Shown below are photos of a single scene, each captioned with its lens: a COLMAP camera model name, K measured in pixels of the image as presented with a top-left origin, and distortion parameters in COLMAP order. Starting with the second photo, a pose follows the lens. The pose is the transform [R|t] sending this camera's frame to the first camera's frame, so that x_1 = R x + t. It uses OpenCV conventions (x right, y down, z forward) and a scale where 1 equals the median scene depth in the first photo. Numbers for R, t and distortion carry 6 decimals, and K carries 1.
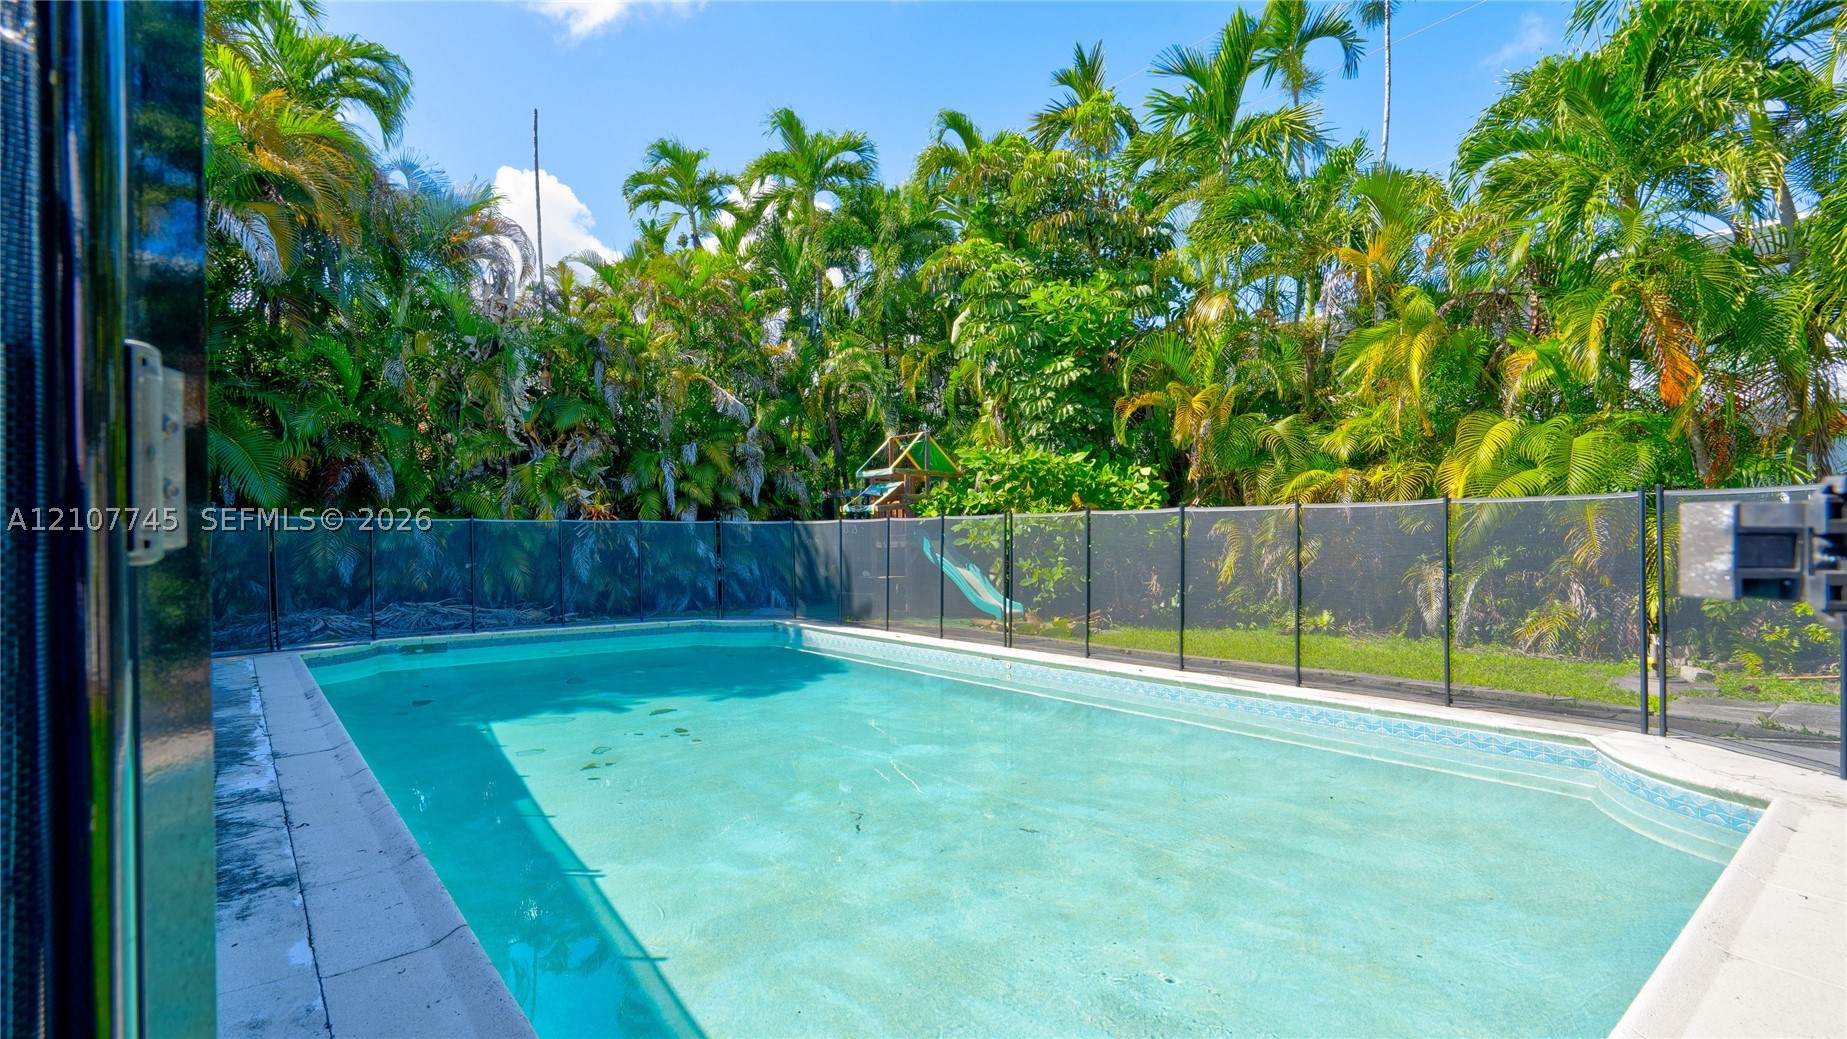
lens RADIAL K [[862.7, 0, 920.7], [0, 862.7, 530.0], [0, 0, 1]] dist [-0.003895, -0.000589]
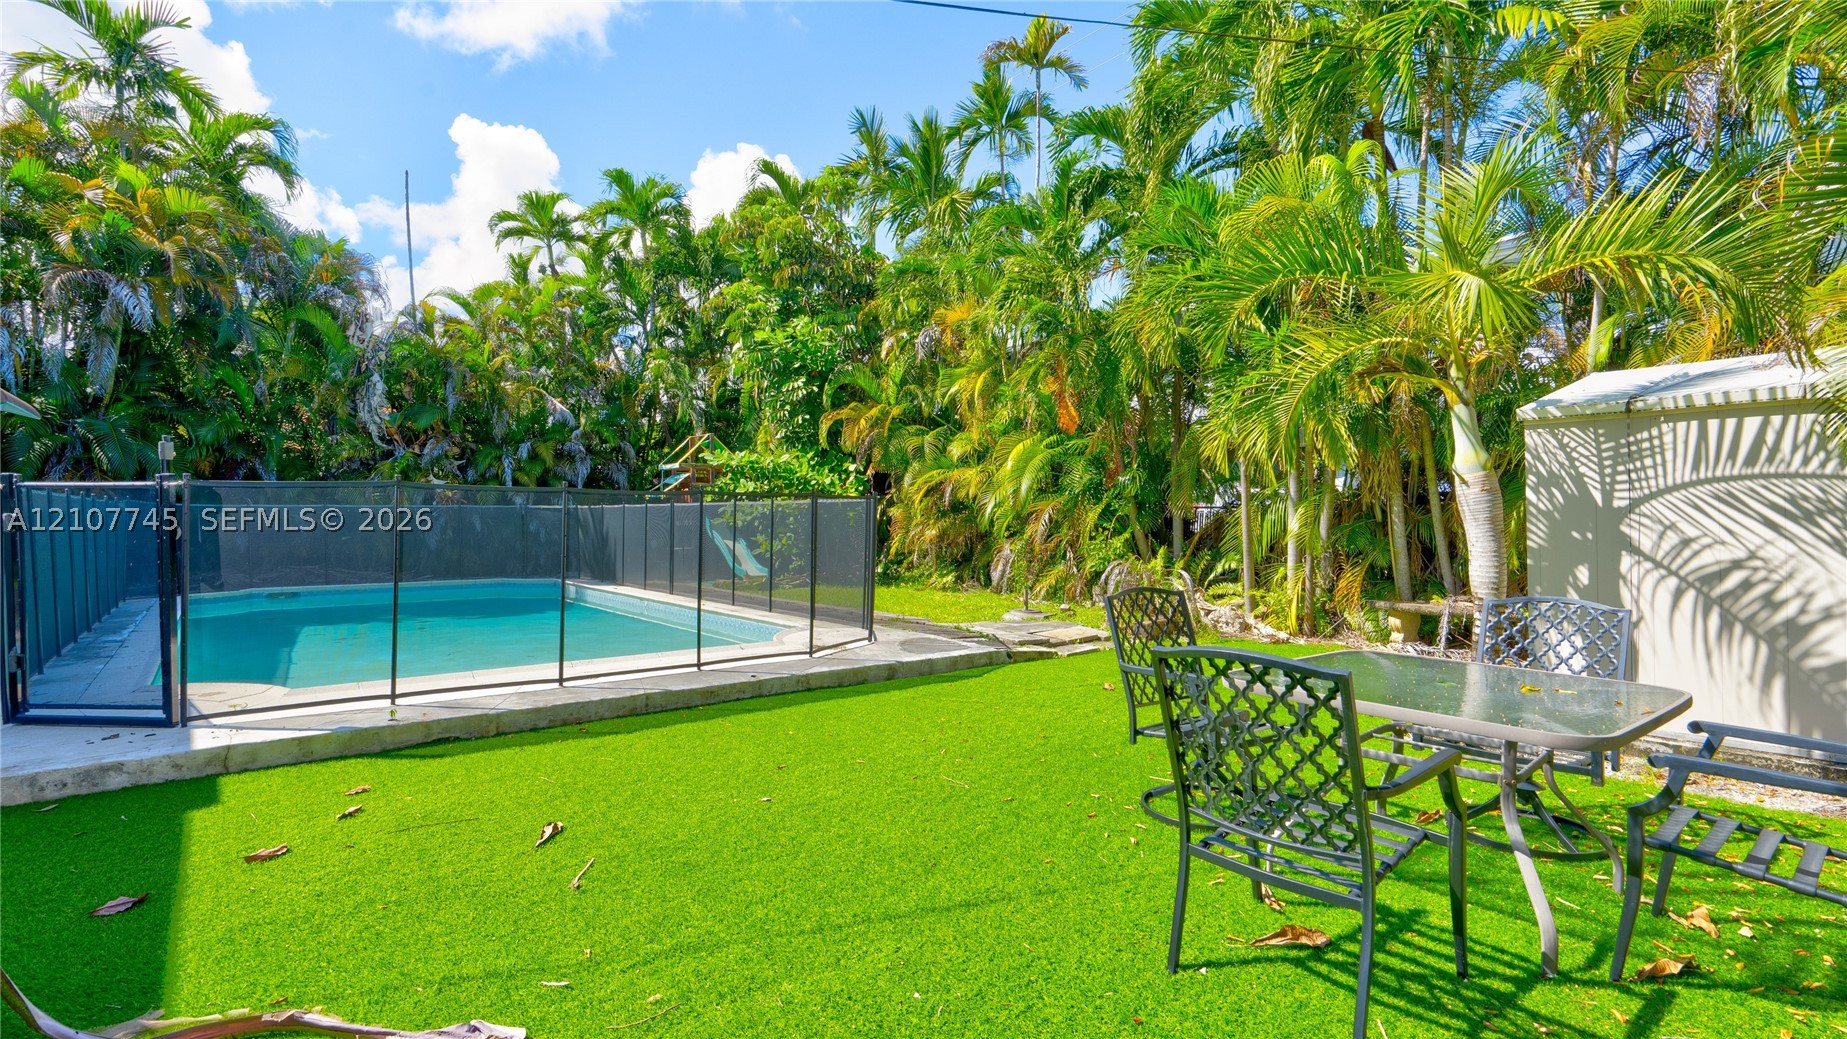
lens RADIAL K [[912.6, 0, 923.5], [0, 912.6, 519.5], [0, 0, 1]] dist [0.003723, 0.000692]
pose [[0.999836, 0.001463, -0.018060, 0.347600], [-0.001136, 0.999836, 0.018089, -0.012572], [0.018083, -0.018066, 0.999673, -0.336815]]
